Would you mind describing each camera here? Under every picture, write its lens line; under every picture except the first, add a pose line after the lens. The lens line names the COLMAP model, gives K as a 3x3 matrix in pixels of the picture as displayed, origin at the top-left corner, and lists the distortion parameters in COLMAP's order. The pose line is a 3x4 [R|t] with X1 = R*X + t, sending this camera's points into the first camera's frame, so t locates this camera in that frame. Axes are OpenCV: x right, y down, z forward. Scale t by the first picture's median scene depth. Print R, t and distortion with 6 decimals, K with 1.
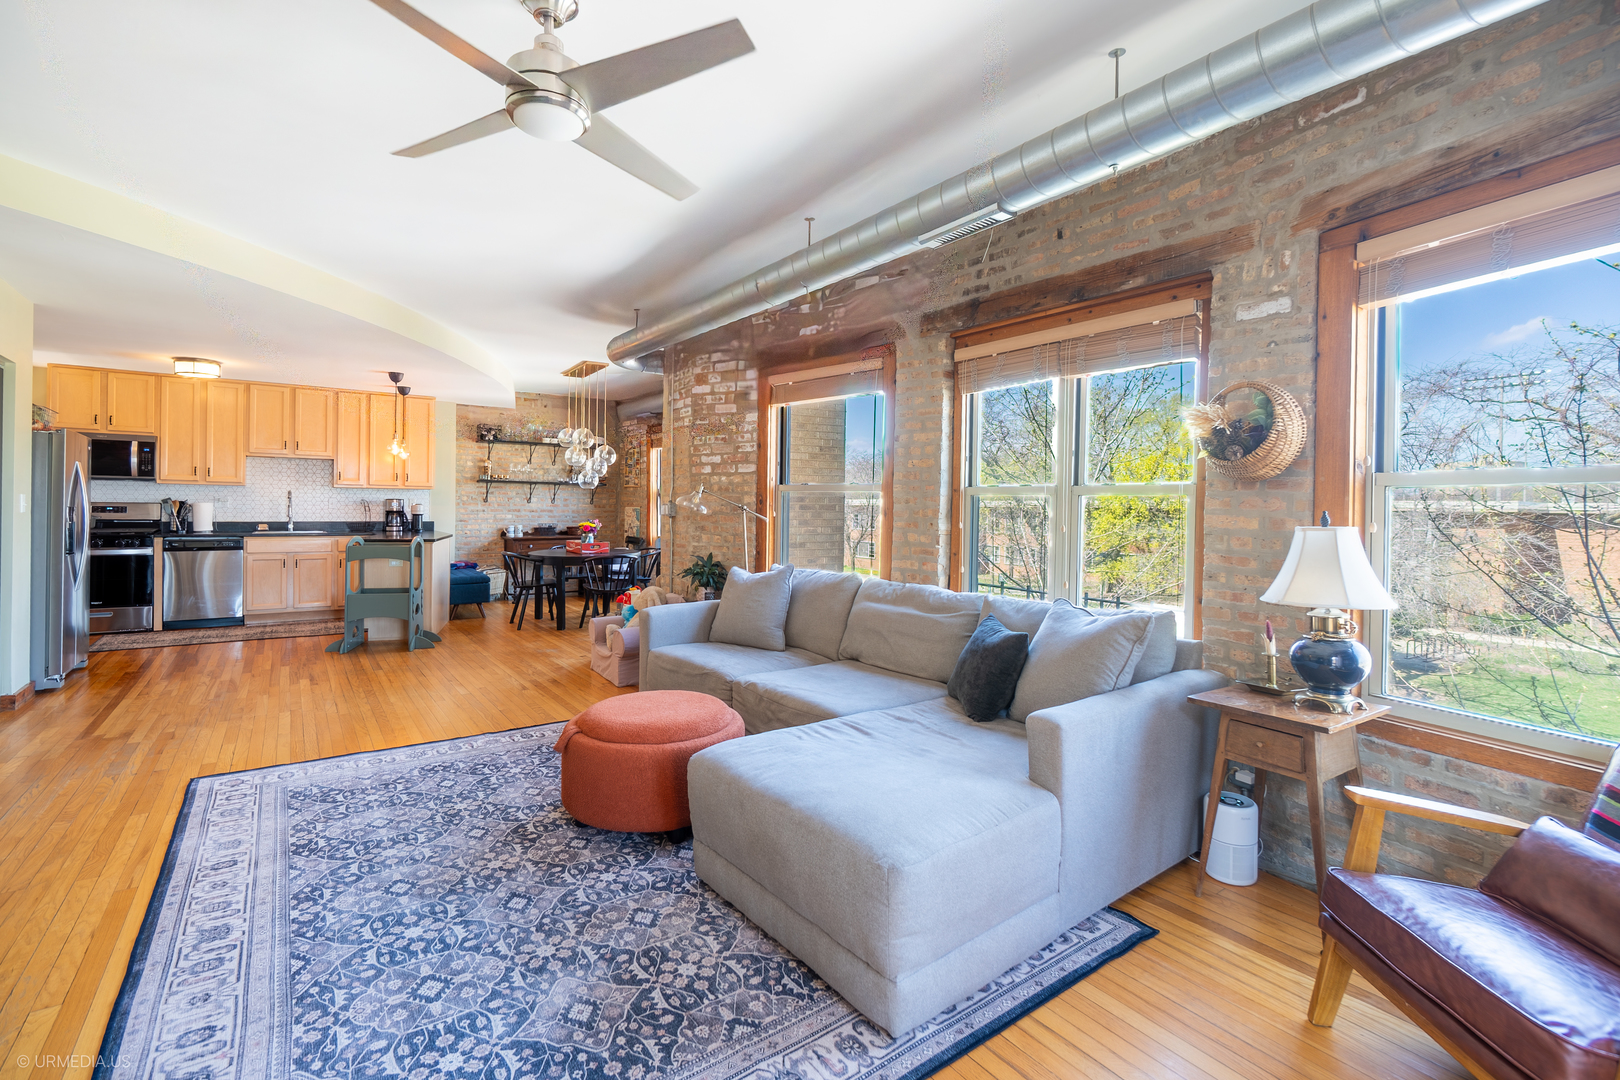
lens RADIAL K [[700.4, 0, 788.3], [0, 700.4, 508.2], [0, 0, 1]] dist [-0.001773, 0.000173]
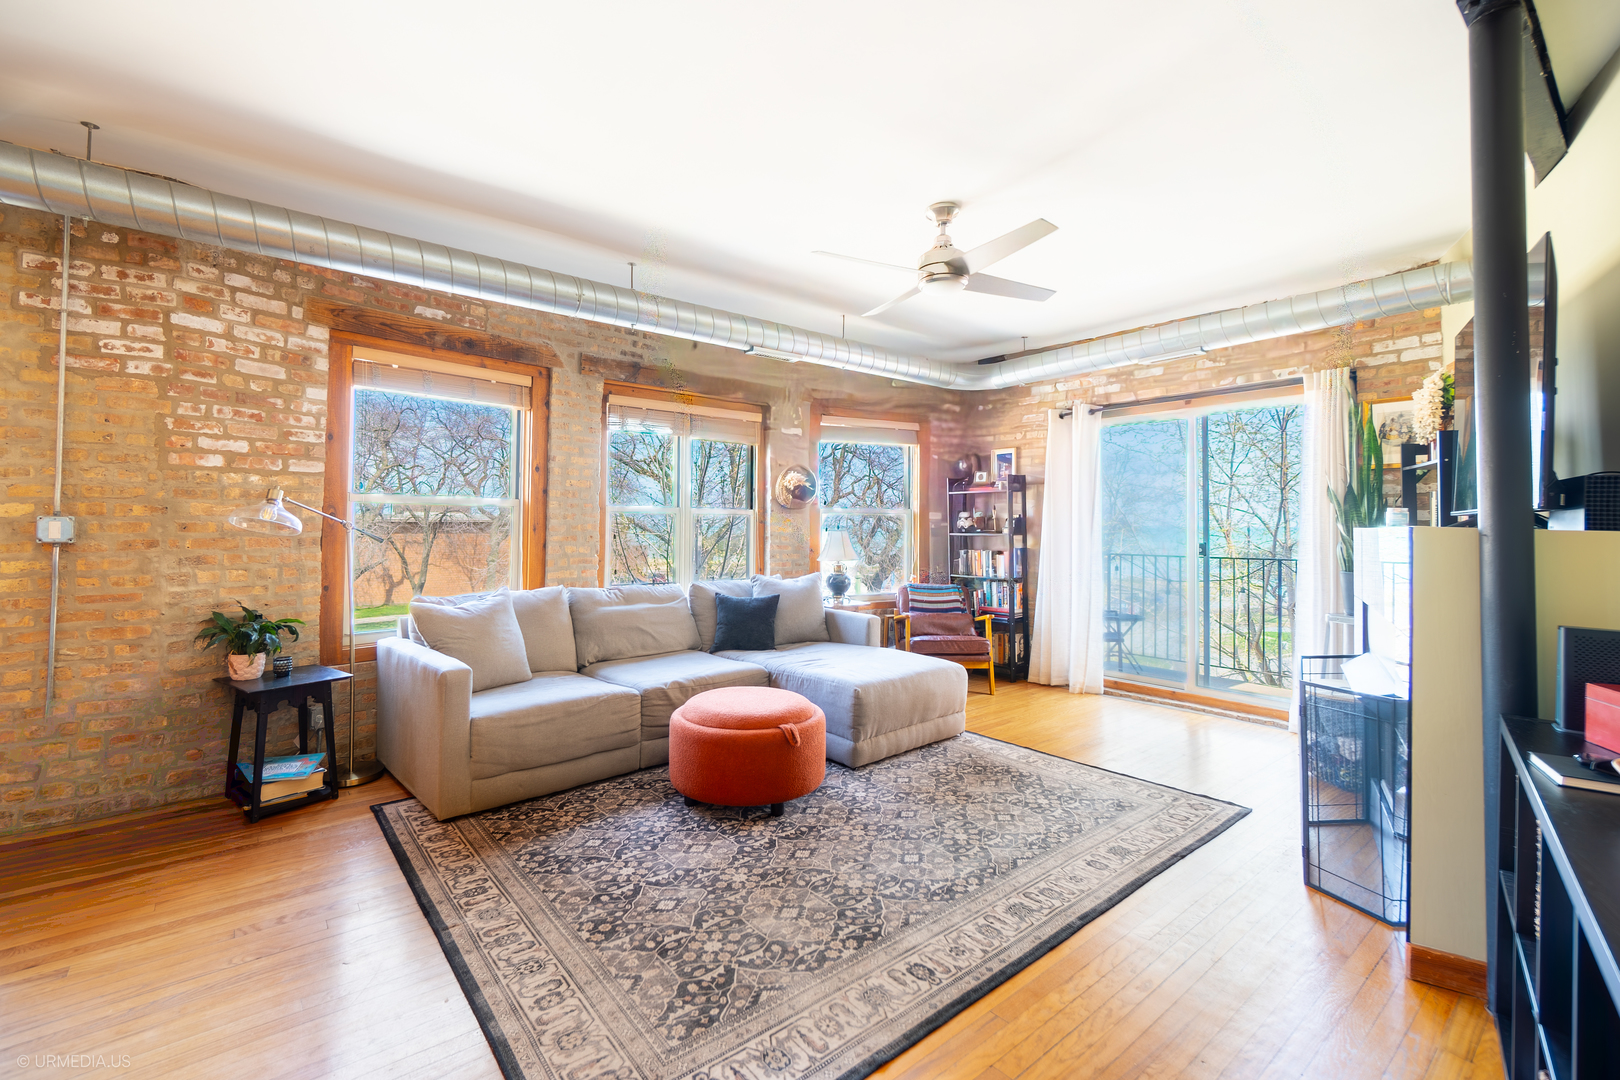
lens RADIAL K [[710.5, 0, 782.0], [0, 710.5, 505.5], [0, 0, 1]] dist [-0.007148, 0.000489]
pose [[-0.040987, 0.014462, 0.999055, -1.078296], [-0.001730, 0.999893, -0.014545, -0.013594], [-0.999158, -0.002324, -0.040957, 0.790435]]
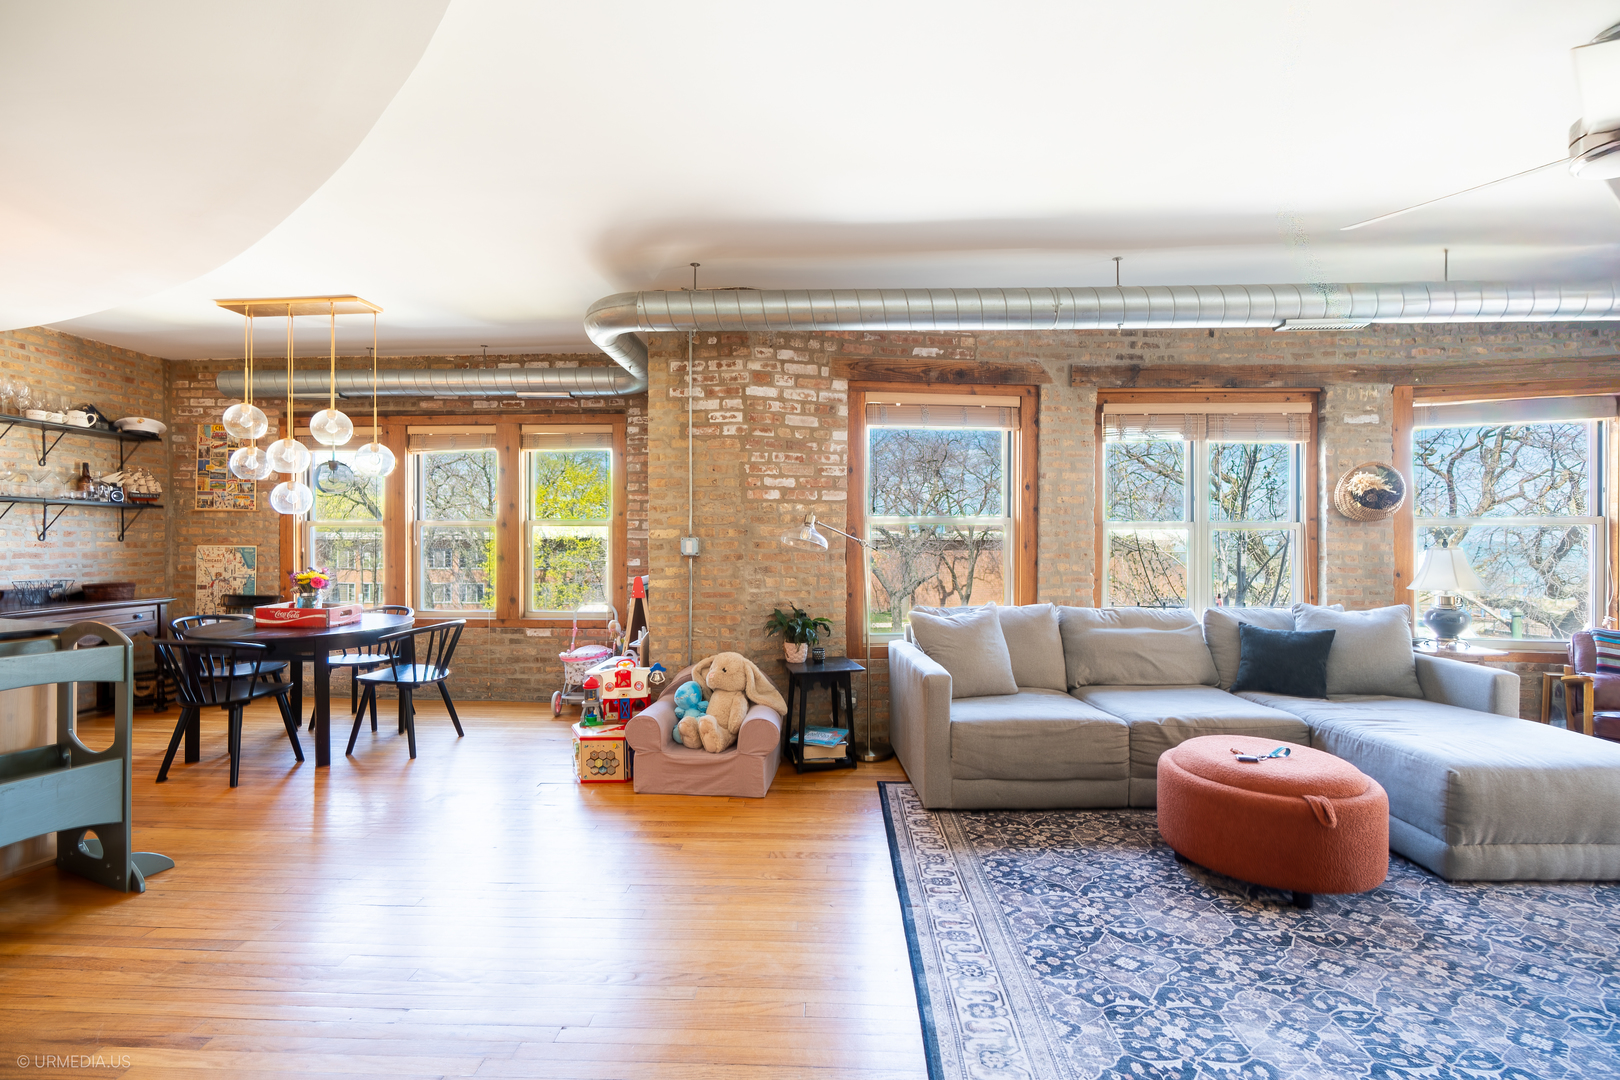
lens RADIAL K [[688.8, 0, 795.0], [0, 688.8, 539.0], [0, 0, 1]] dist [-0.002629, 0.001419]
pose [[0.626578, -0.010184, 0.779292, -1.031601], [0.010368, 0.999935, 0.004731, -0.013037], [-0.779290, 0.005115, 0.626643, 0.724878]]
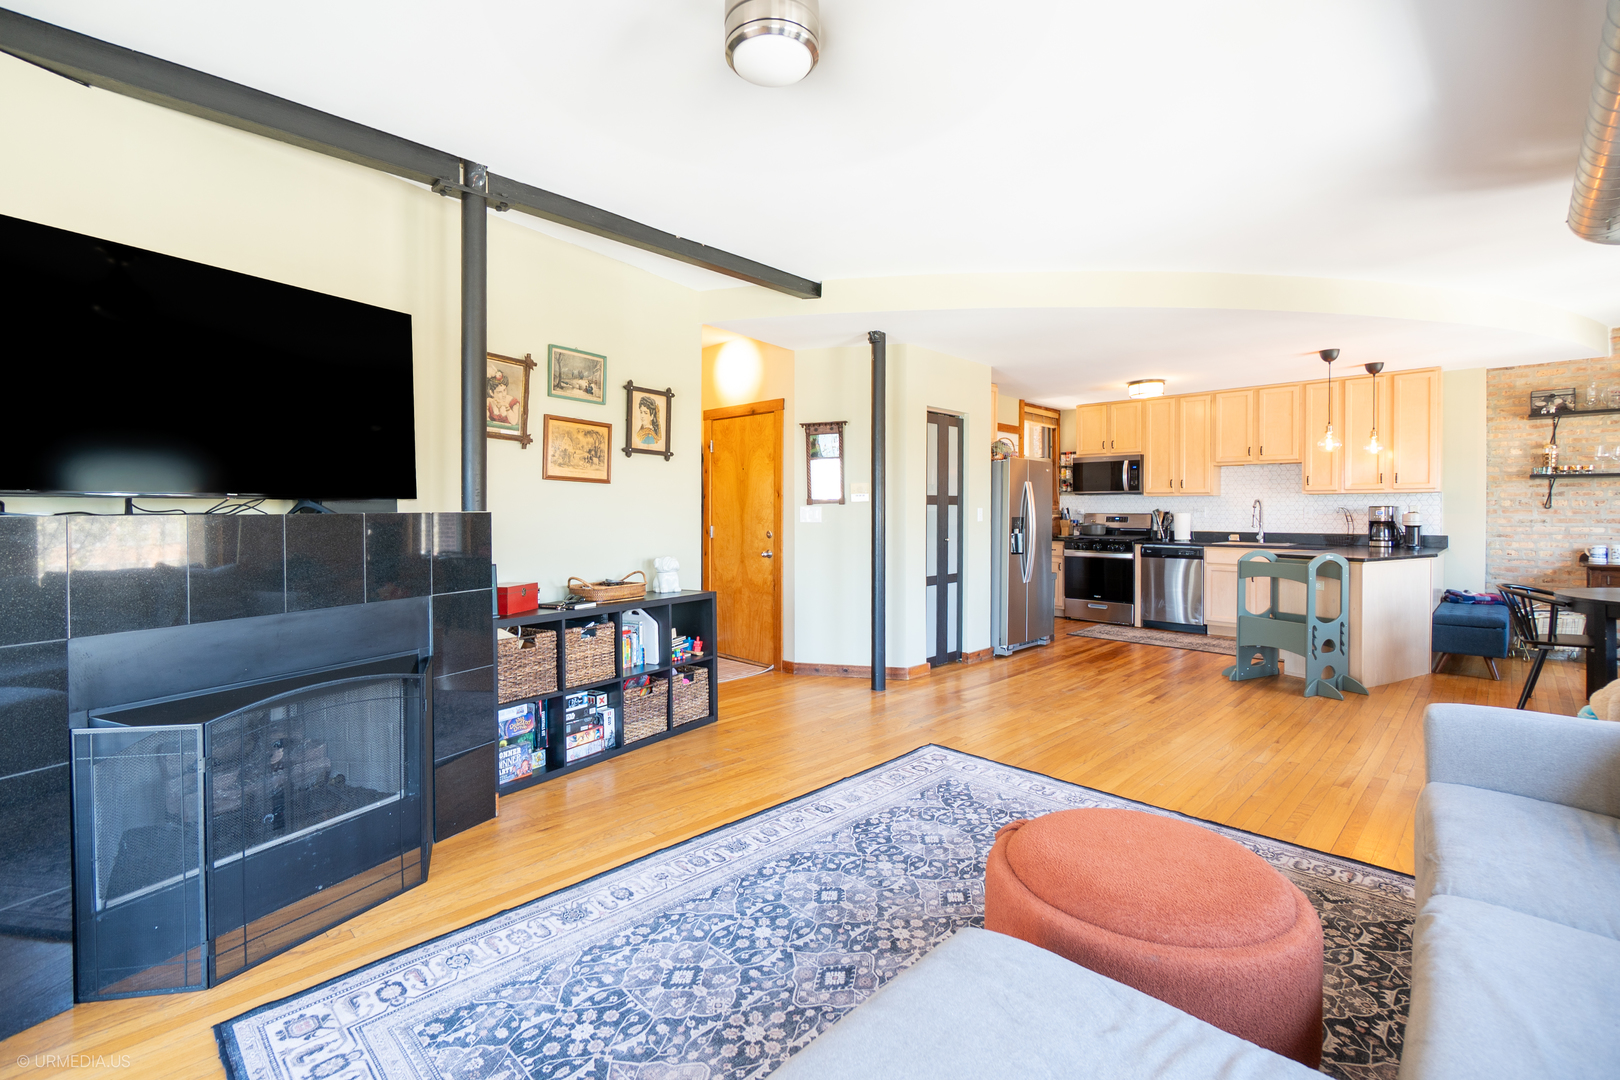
lens RADIAL K [[731.5, 0, 805.8], [0, 731.5, 515.9], [0, 0, 1]] dist [-0.002588, -0.000122]
pose [[0.181851, -0.005746, -0.983309, 0.293293], [0.000978, 0.999983, -0.005662, 0.004122], [0.983326, 0.000068, 0.181854, 0.486494]]
